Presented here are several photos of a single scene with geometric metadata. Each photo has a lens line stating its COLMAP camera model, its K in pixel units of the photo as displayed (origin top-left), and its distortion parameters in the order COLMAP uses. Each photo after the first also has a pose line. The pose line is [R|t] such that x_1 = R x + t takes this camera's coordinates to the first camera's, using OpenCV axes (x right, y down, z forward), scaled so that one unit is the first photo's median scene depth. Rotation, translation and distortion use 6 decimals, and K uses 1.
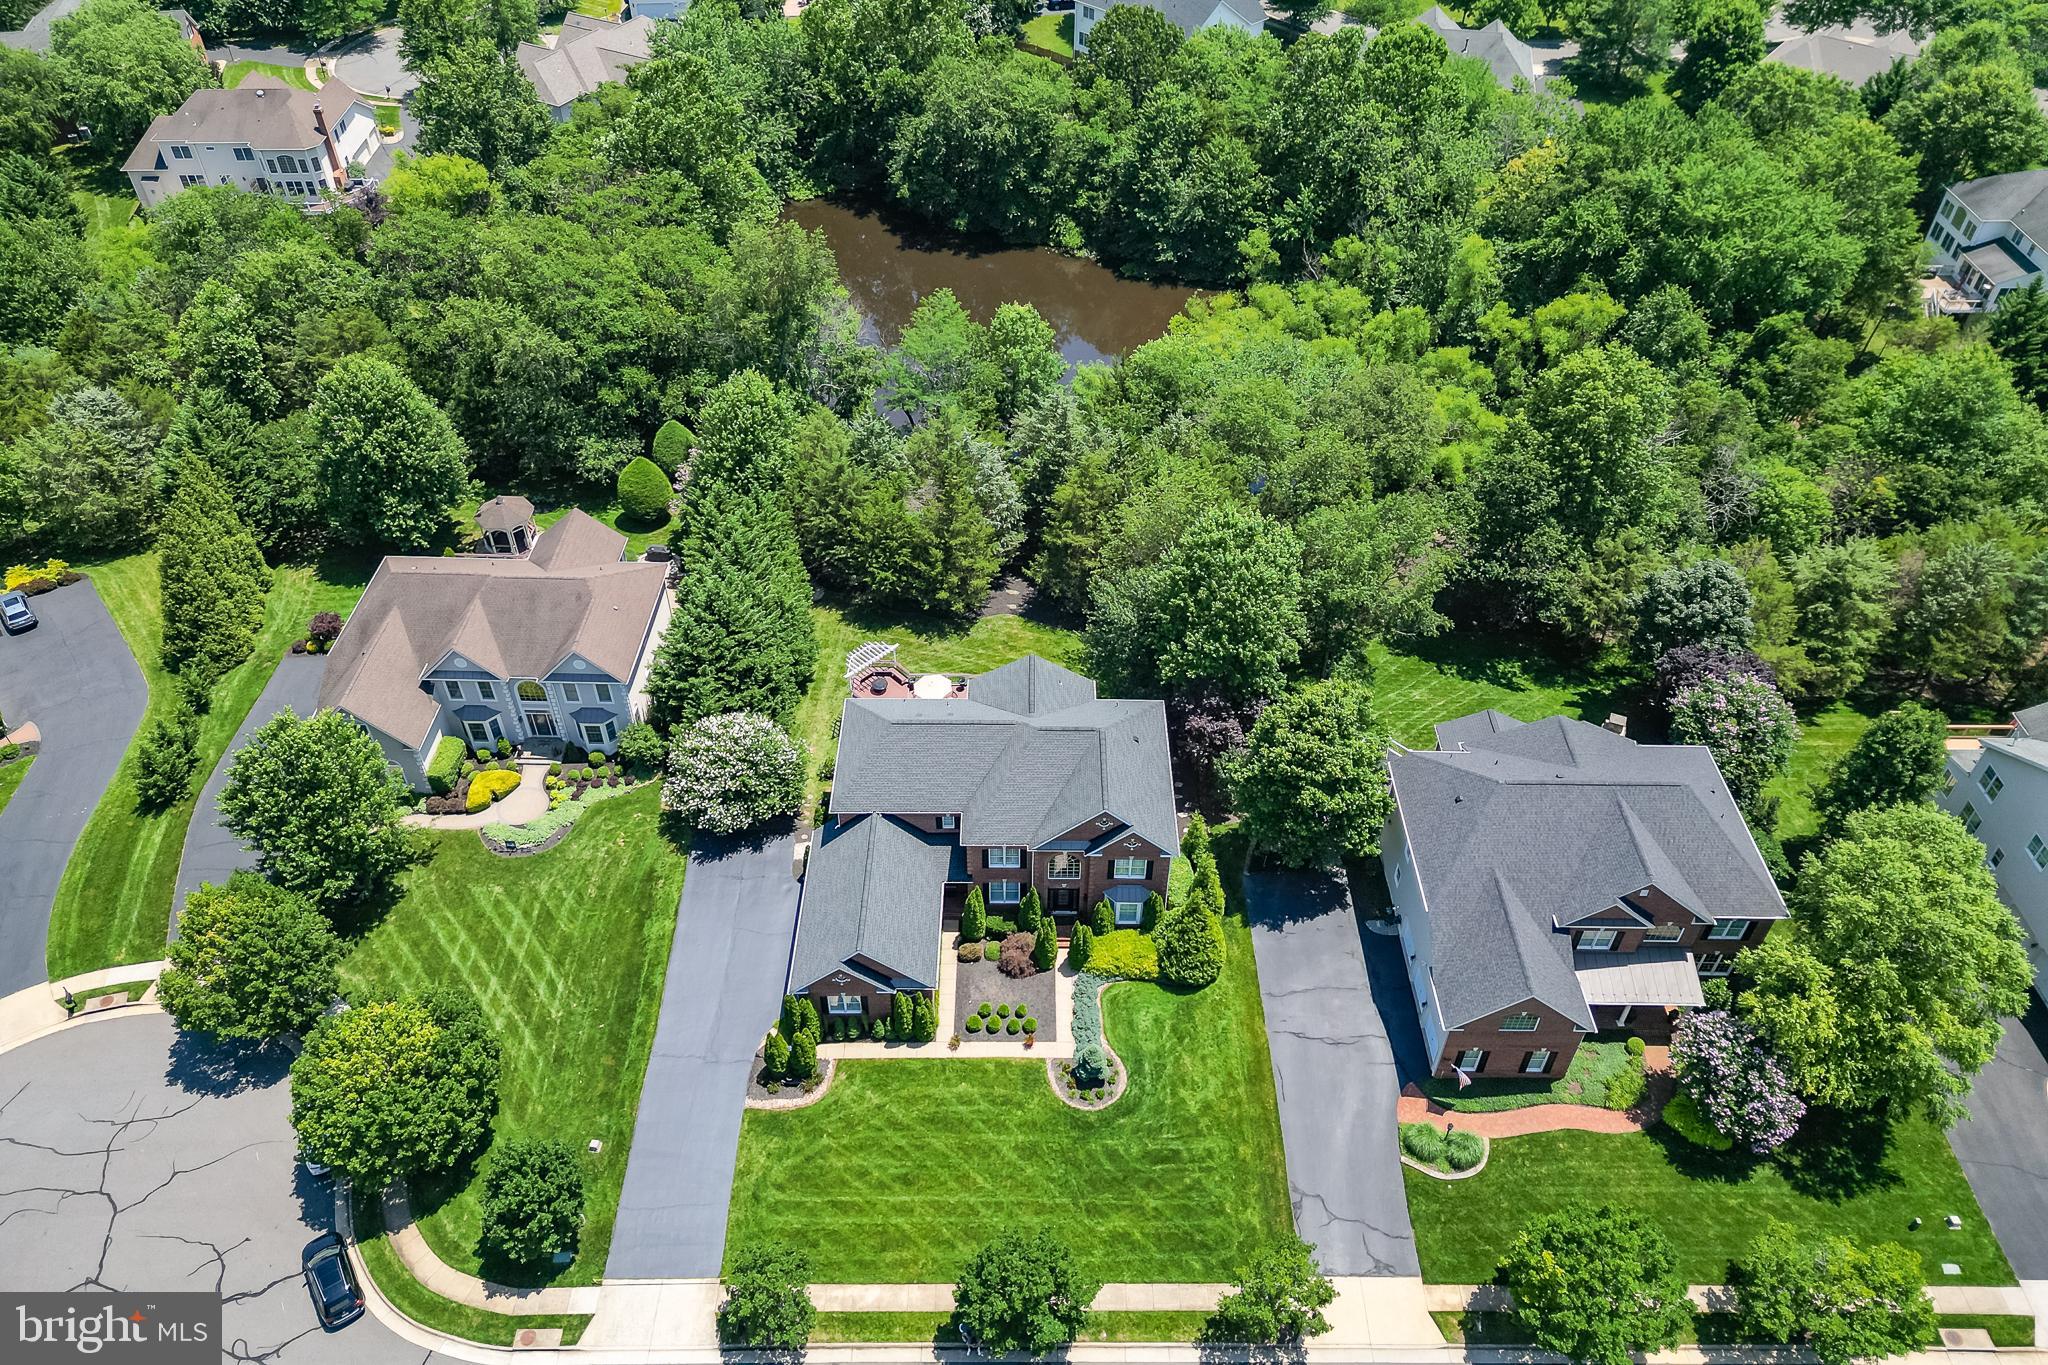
lens RADIAL K [[1434.8, 0, 1024.0], [0, 1434.8, 682.5], [0, 0, 1]] dist [0.065089, -0.062557]
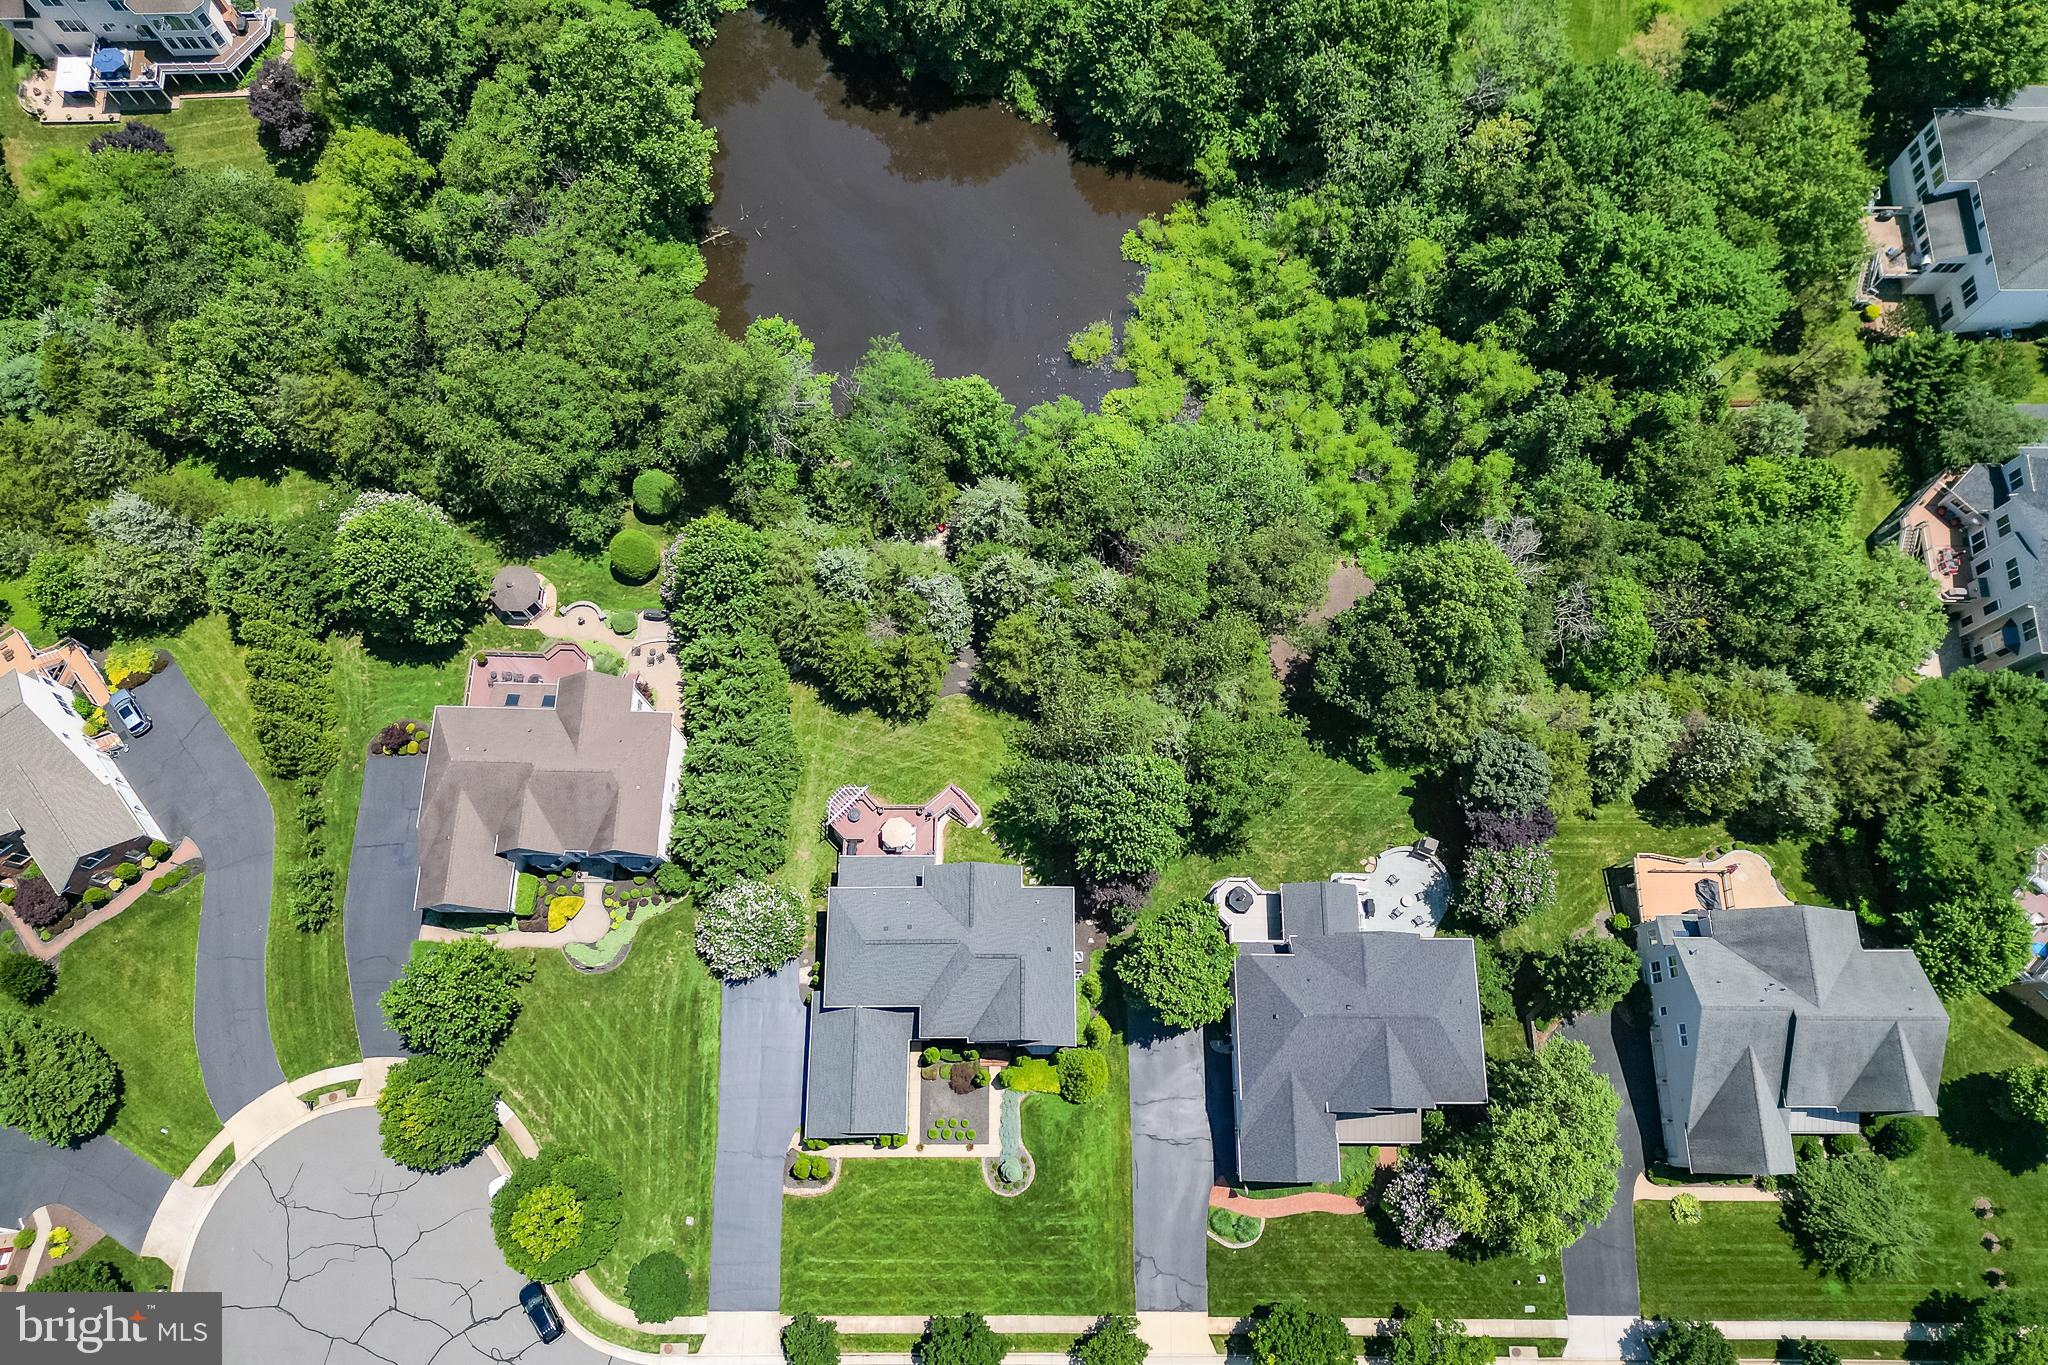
lens RADIAL K [[1434.8, 0, 1024.0], [0, 1434.8, 682.5], [0, 0, 1]] dist [0.065089, -0.062557]
pose [[0.999970, 0.000404, 0.007753, 0.046017], [-0.004447, 0.848378, 0.529372, -0.921170], [-0.006364, -0.529391, 0.848354, -0.010961]]
